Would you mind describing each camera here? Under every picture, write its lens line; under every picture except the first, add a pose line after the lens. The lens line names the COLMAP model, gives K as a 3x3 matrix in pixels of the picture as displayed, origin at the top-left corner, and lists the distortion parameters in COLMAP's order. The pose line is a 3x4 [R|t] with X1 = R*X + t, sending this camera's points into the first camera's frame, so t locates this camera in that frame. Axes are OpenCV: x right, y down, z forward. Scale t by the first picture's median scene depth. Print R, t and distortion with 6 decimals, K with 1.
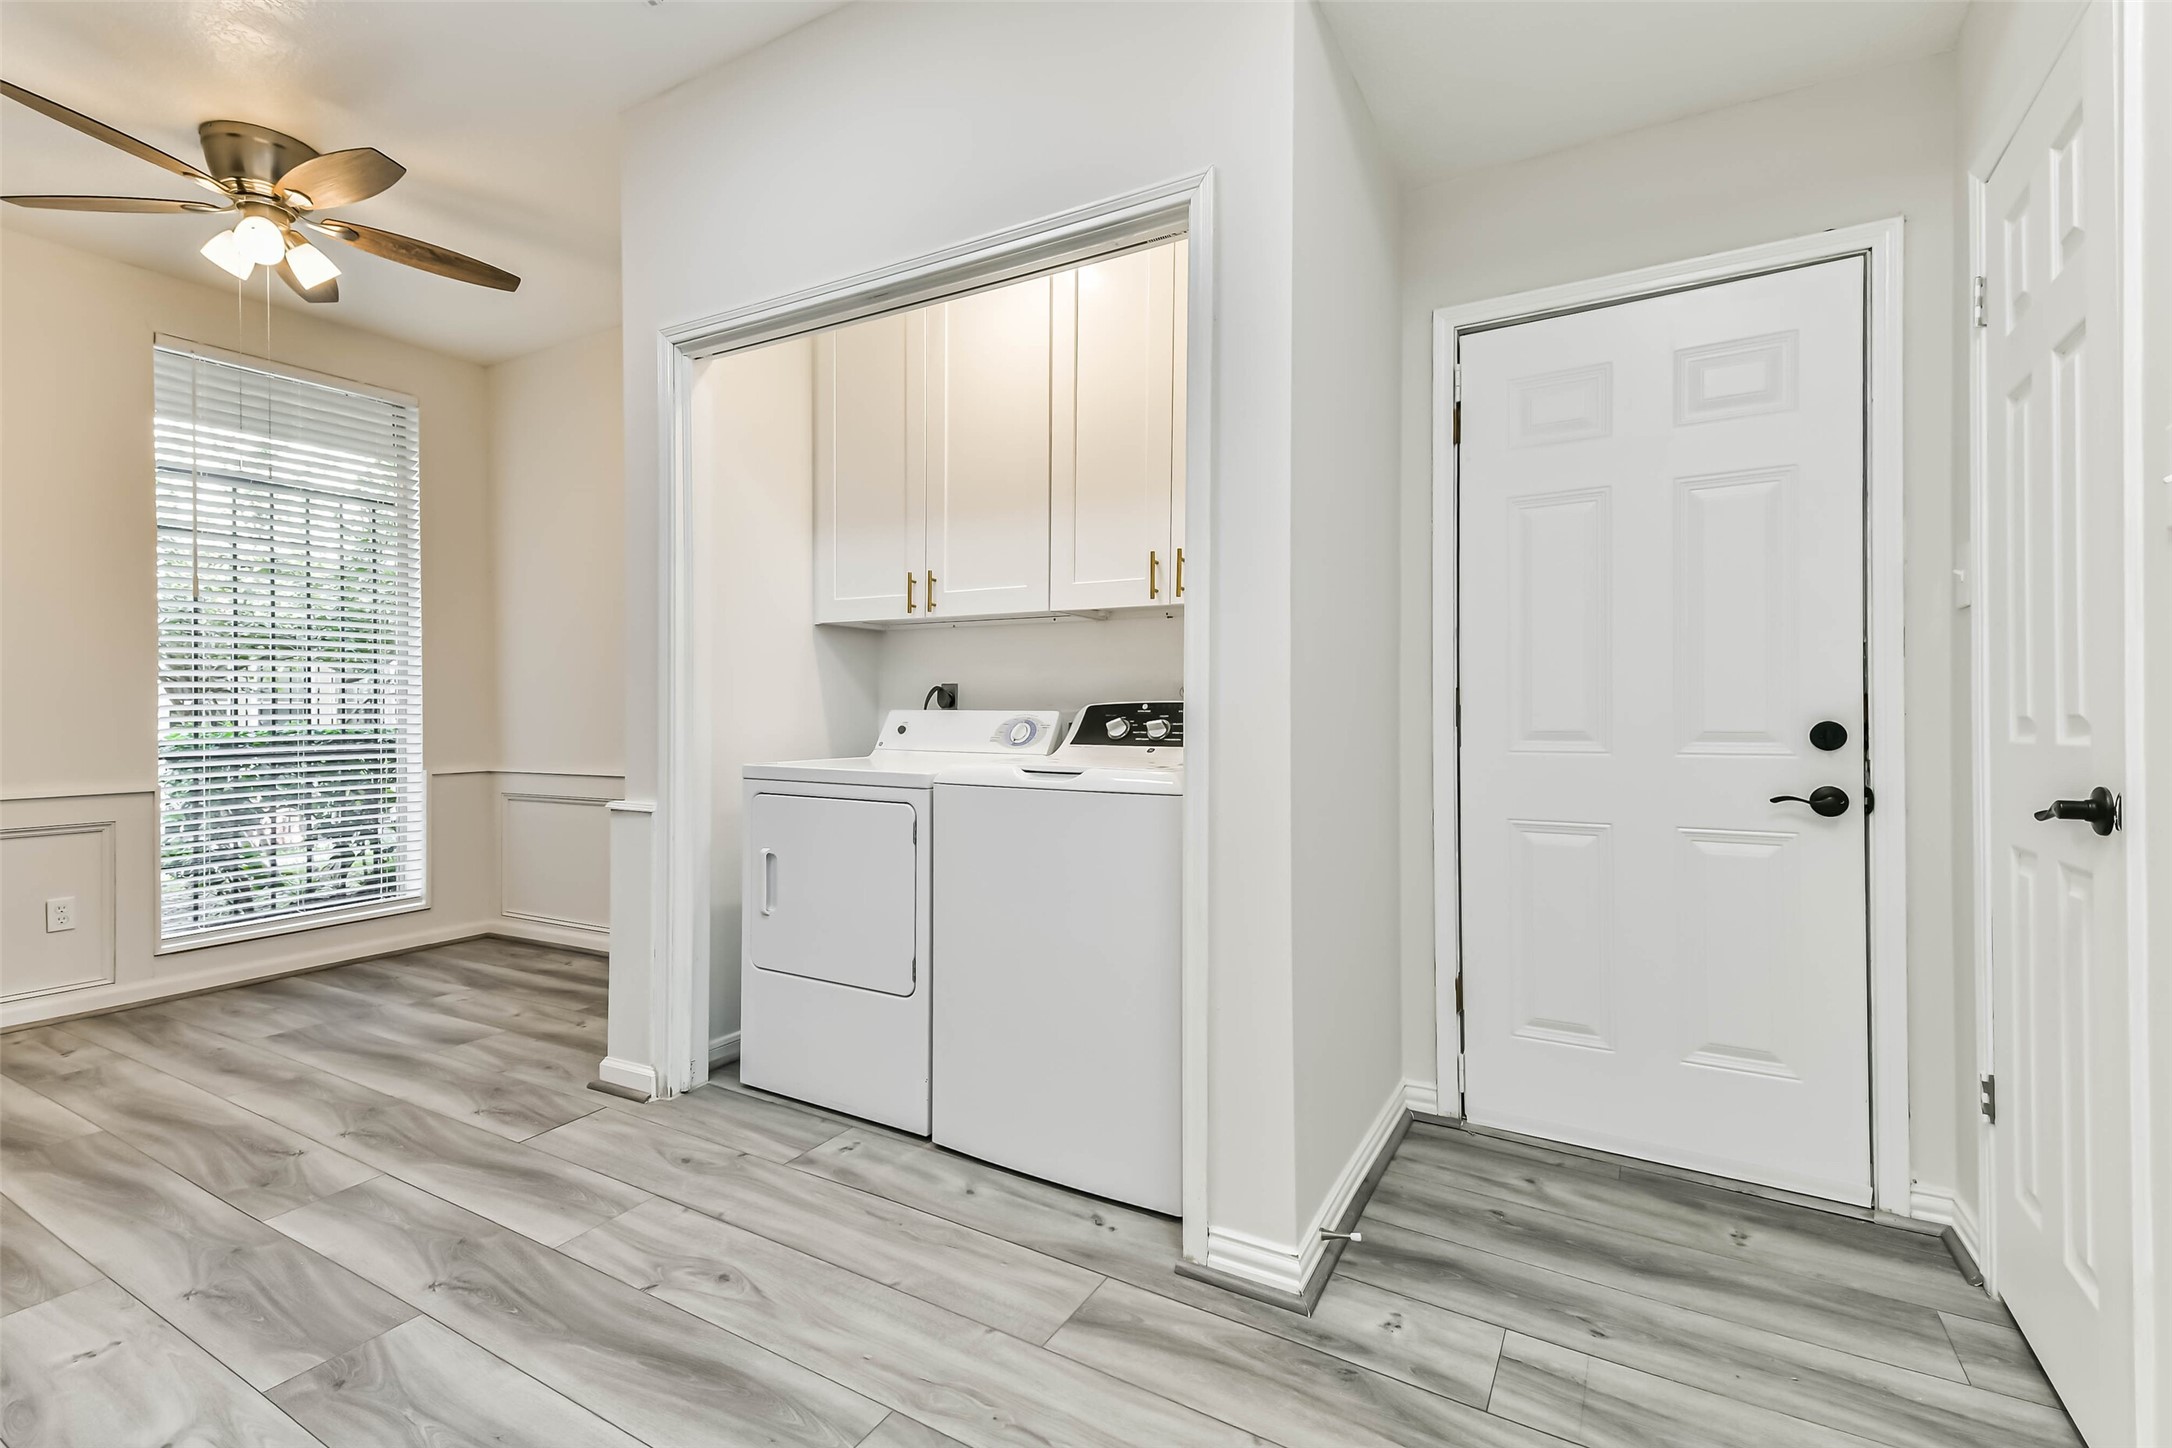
lens RADIAL K [[983.8, 0, 1076.8], [0, 983.8, 711.2], [0, 0, 1]] dist [0.035022, -0.004070]
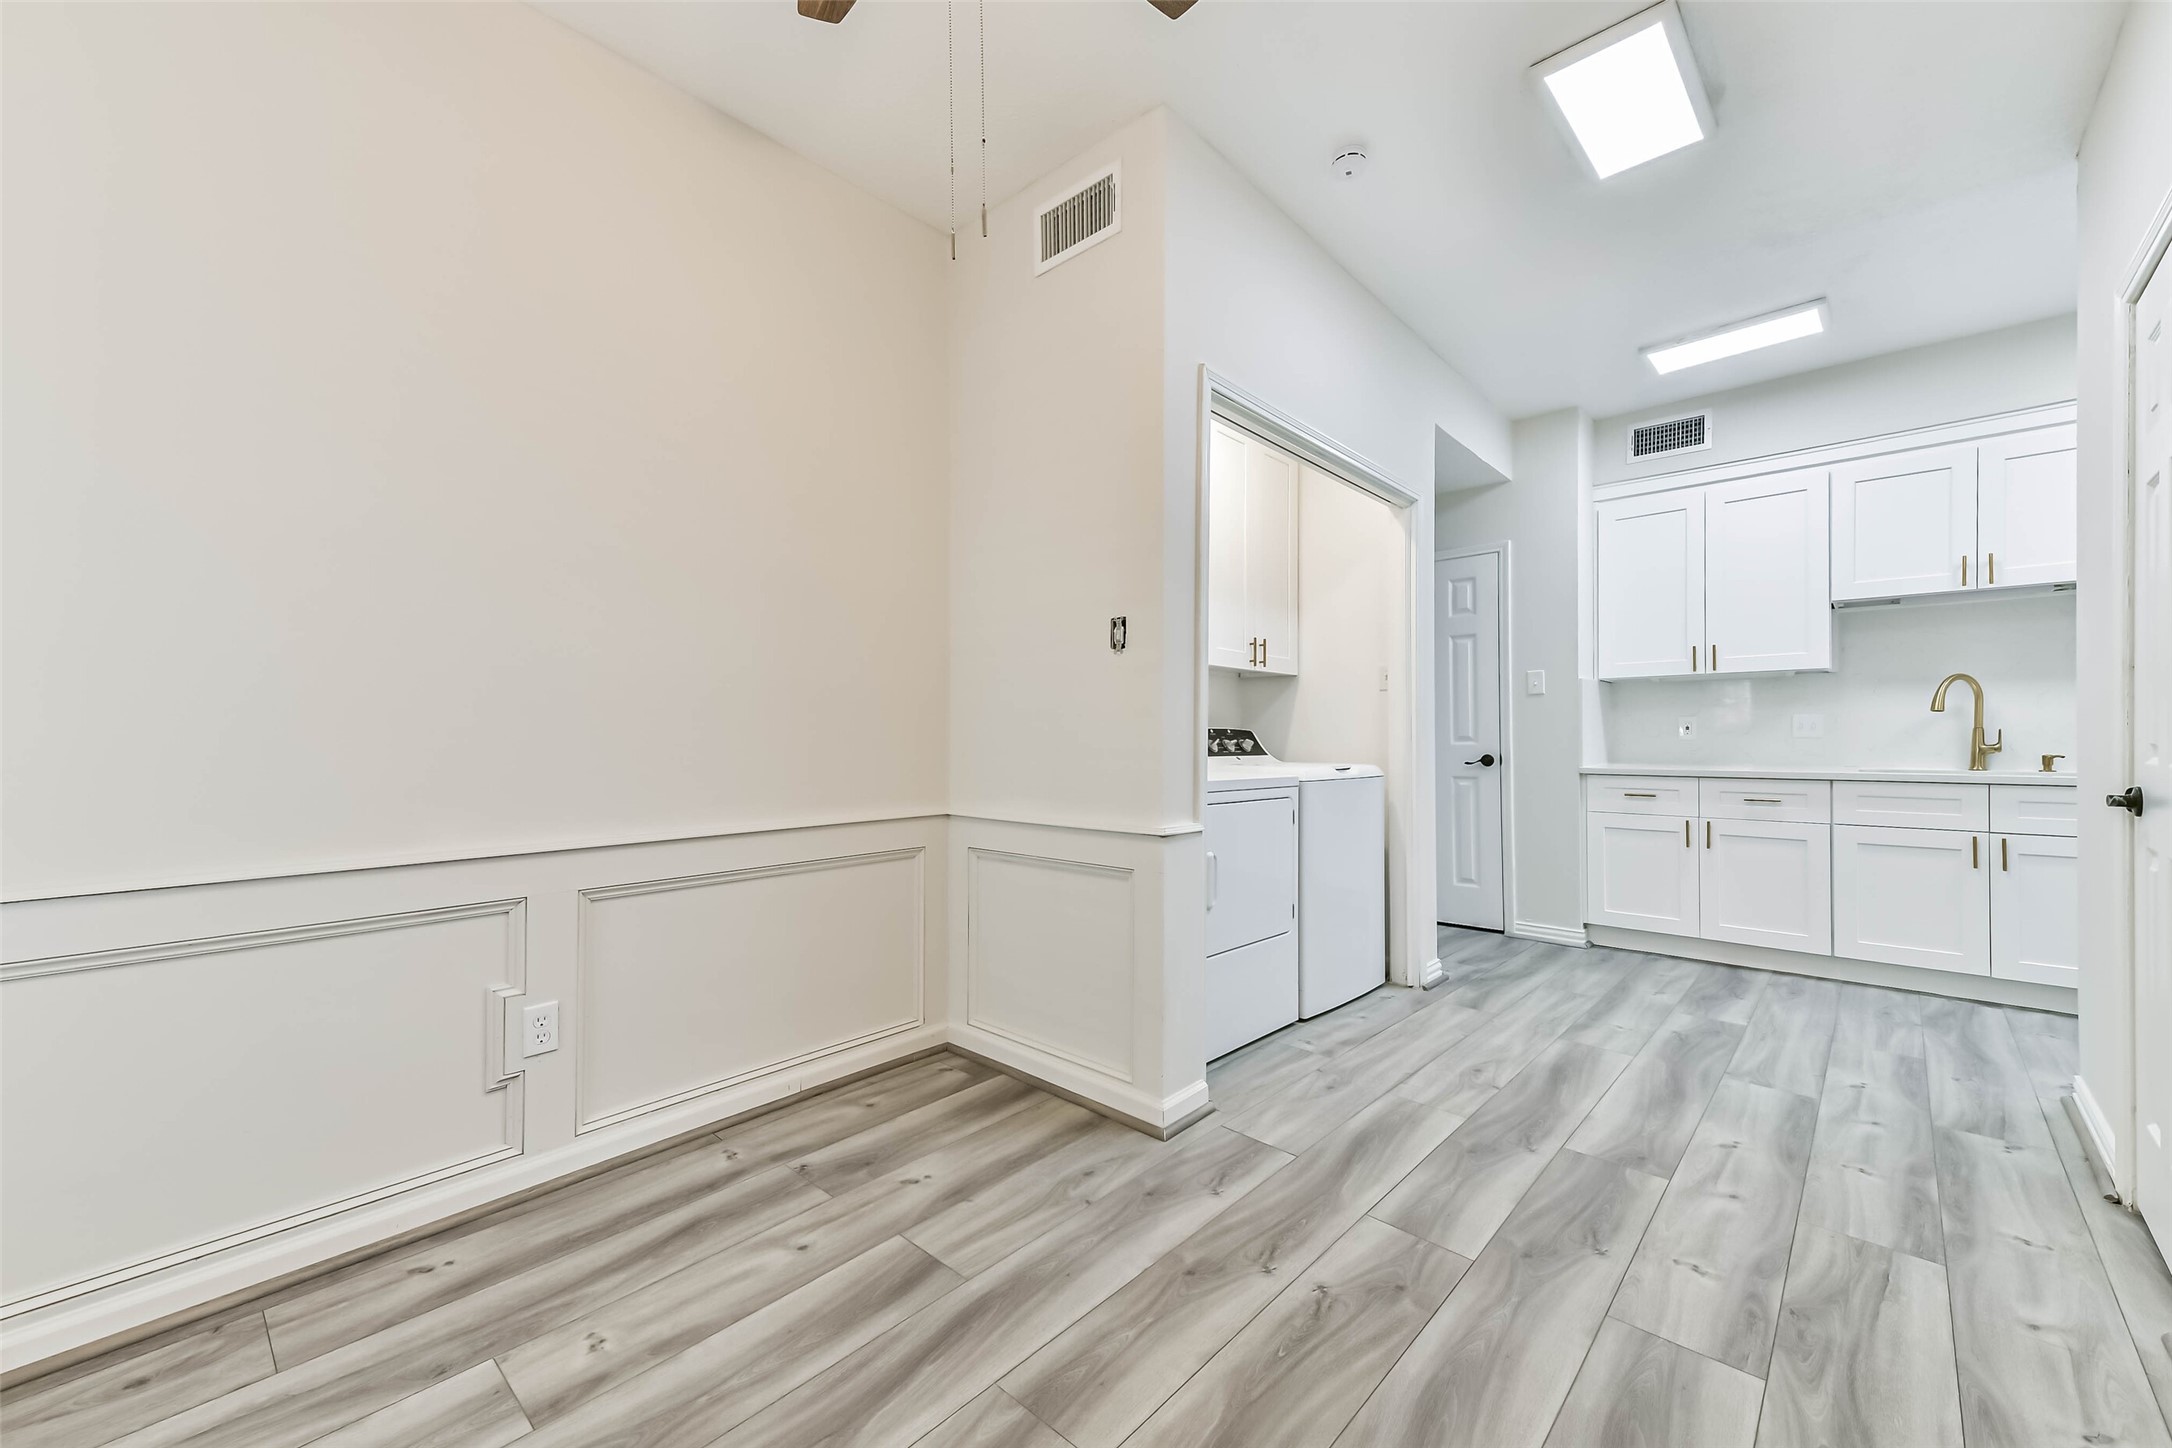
lens RADIAL K [[860.5, 0, 1084.9], [0, 860.5, 718.4], [0, 0, 1]] dist [0.022006, -0.000192]
pose [[0.195862, 0.025328, 0.980304, -1.409820], [0.002012, 0.999654, -0.026230, 0.008241], [-0.980629, 0.007110, 0.195744, 0.991328]]
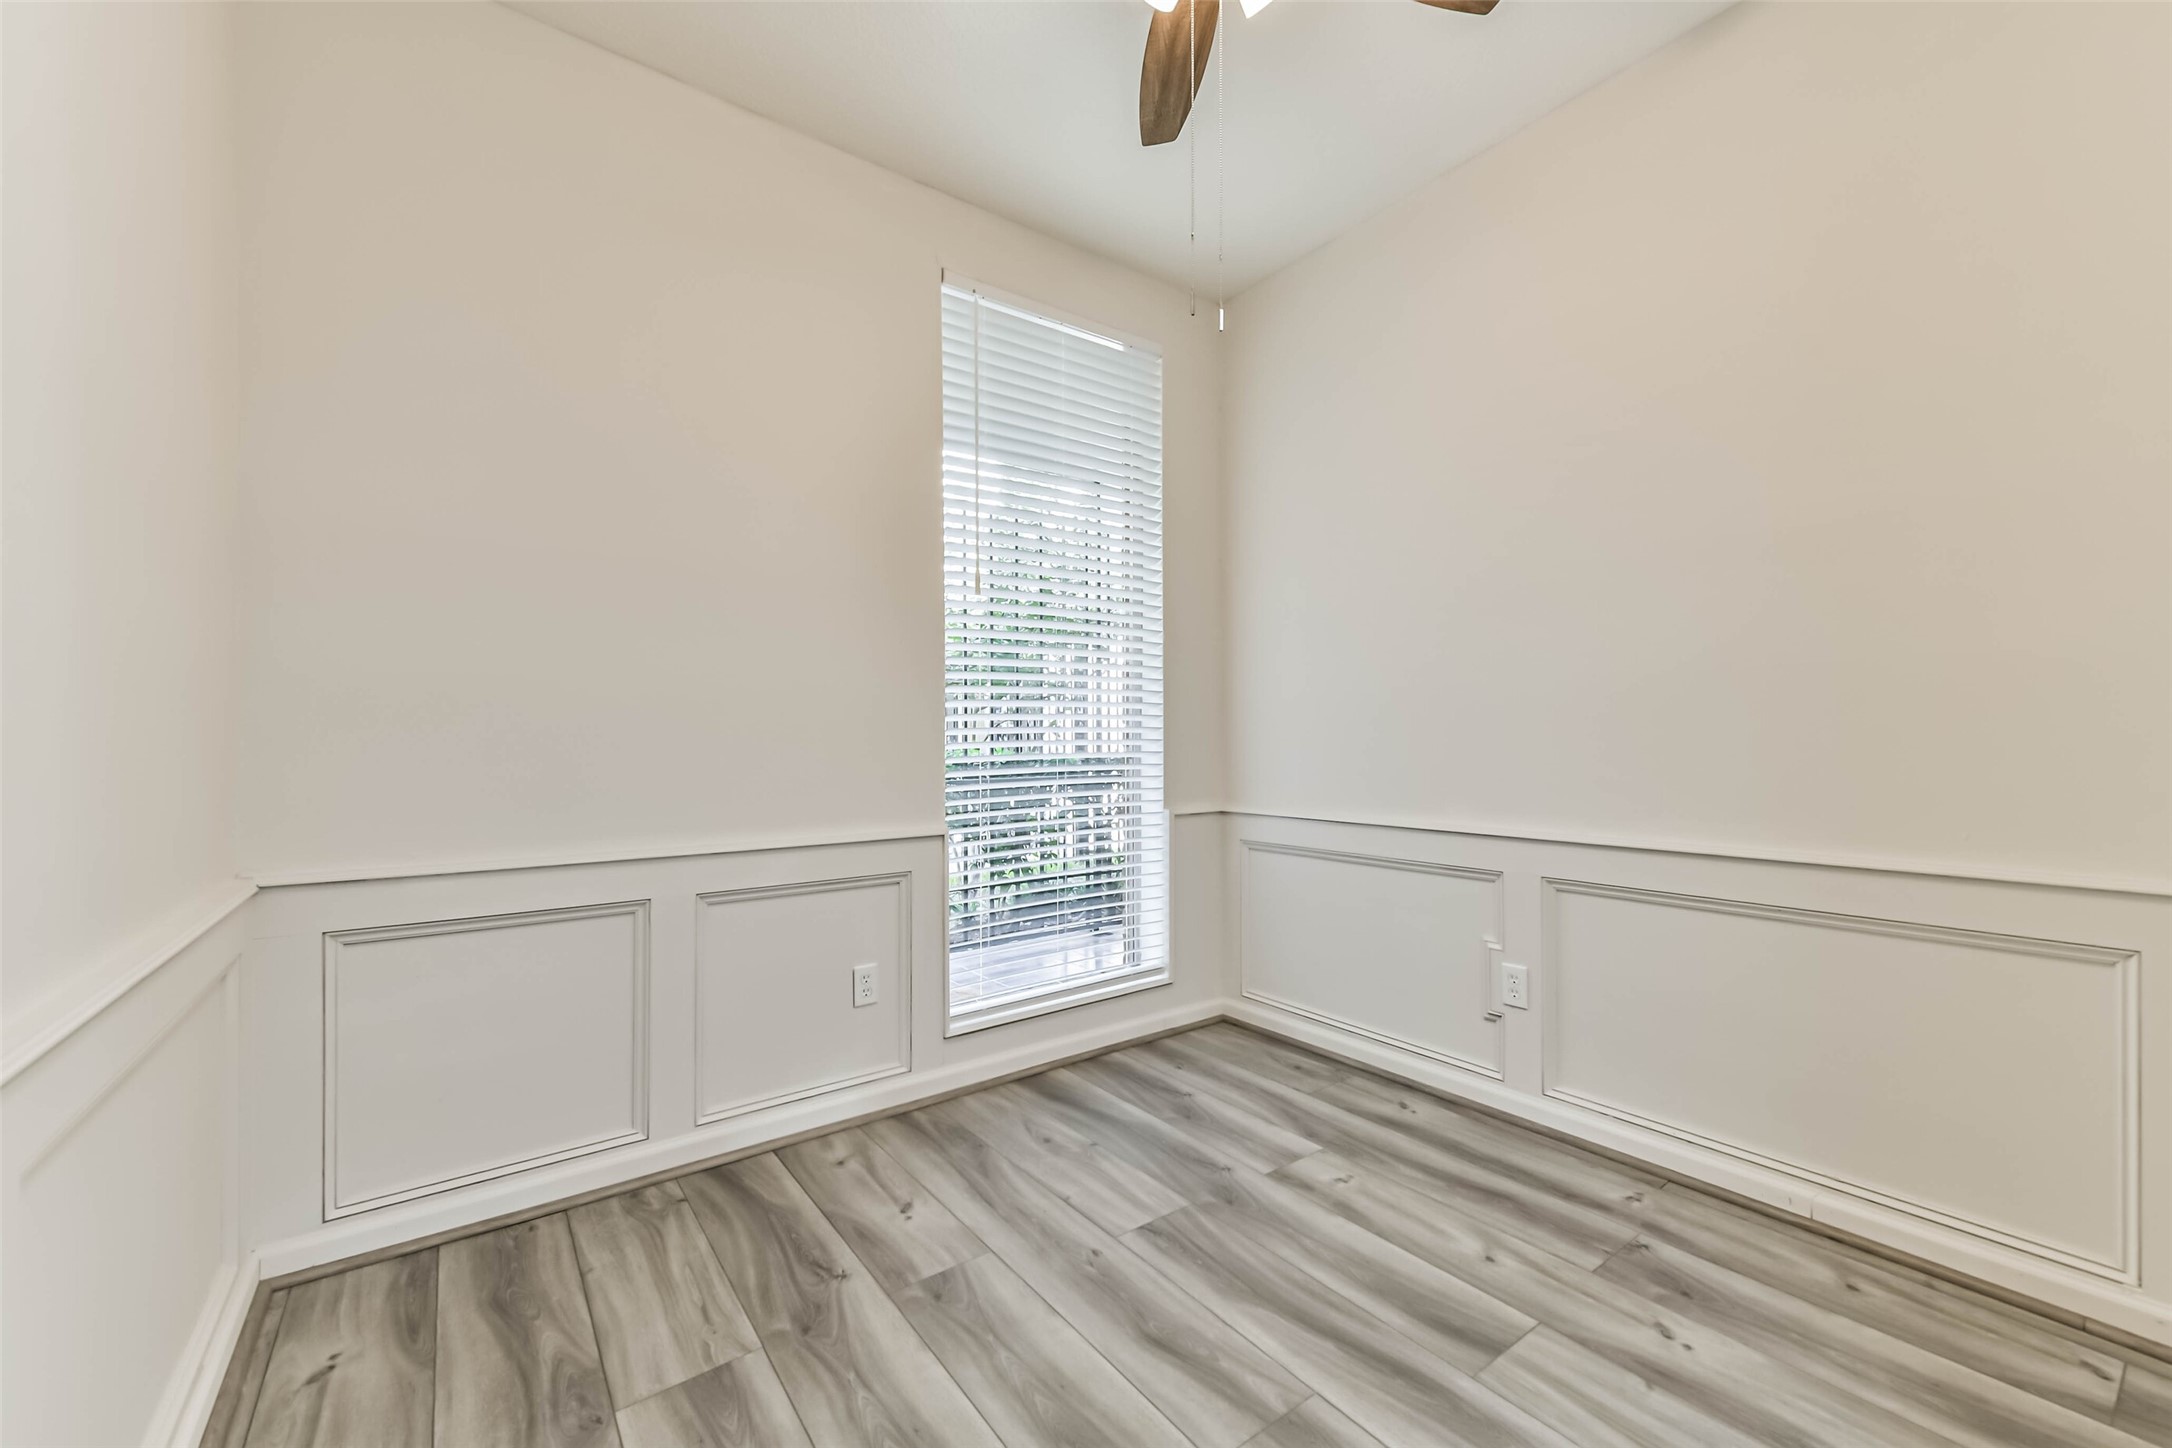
lens RADIAL K [[860.5, 0, 1081.9], [0, 860.5, 741.3], [0, 0, 1]] dist [0.022006, -0.000192]
pose [[0.918550, 0.000552, -0.395304, -0.784608], [0.000747, 0.999995, 0.003131, 0.002308], [0.395304, -0.003172, 0.918545, 0.594448]]
